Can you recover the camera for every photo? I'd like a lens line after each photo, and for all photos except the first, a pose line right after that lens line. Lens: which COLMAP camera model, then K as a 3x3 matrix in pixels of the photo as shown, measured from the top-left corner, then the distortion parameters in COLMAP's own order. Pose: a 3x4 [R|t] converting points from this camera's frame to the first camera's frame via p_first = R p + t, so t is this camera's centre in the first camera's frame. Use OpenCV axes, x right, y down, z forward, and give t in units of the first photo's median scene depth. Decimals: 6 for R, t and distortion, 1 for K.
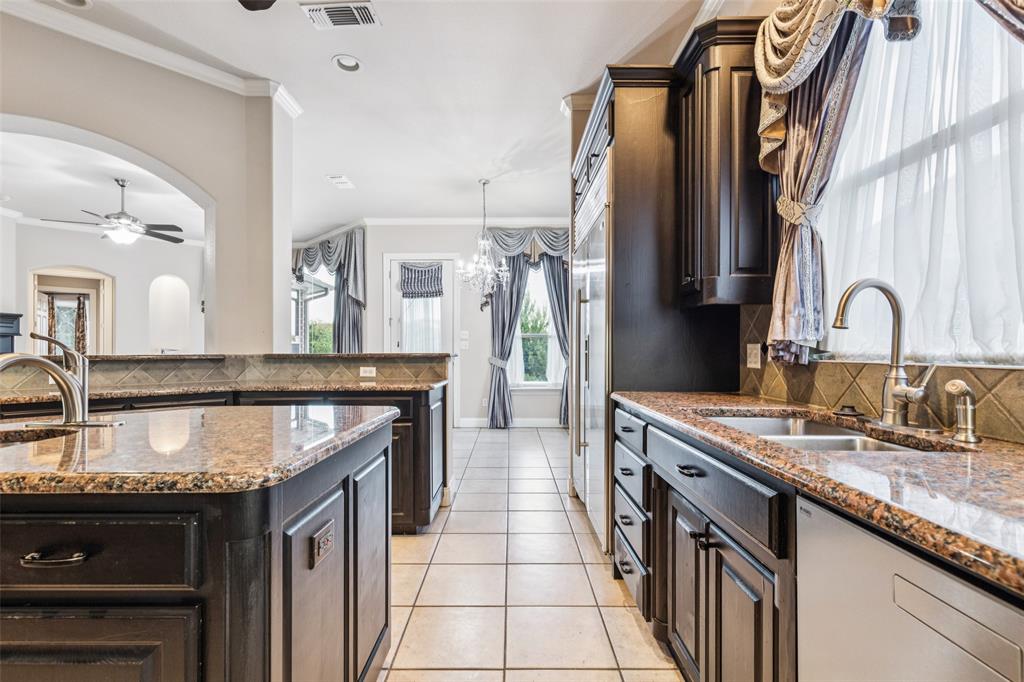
lens RADIAL K [[466.6, 0, 512.1], [0, 466.6, 348.0], [0, 0, 1]] dist [0.009315, -0.000075]
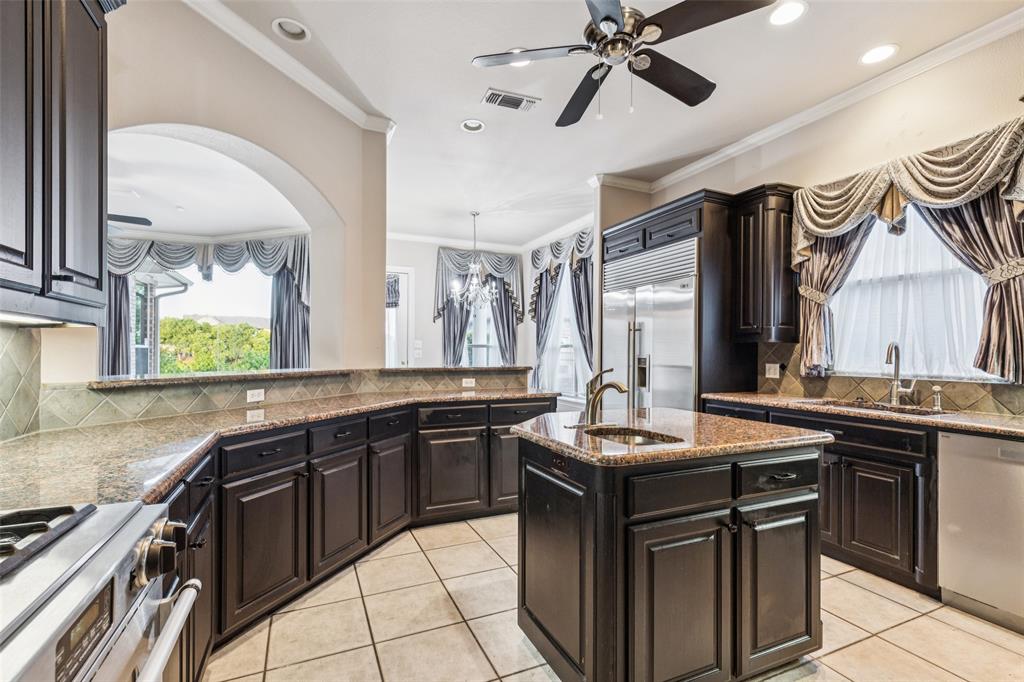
lens RADIAL K [[466.6, 0, 507.5], [0, 466.6, 349.1], [0, 0, 1]] dist [0.009315, -0.000075]
pose [[0.911378, 0.010586, 0.411434, -0.707074], [-0.009988, 0.999944, -0.003604, -0.031111], [-0.411449, -0.000825, 0.911433, -0.115939]]
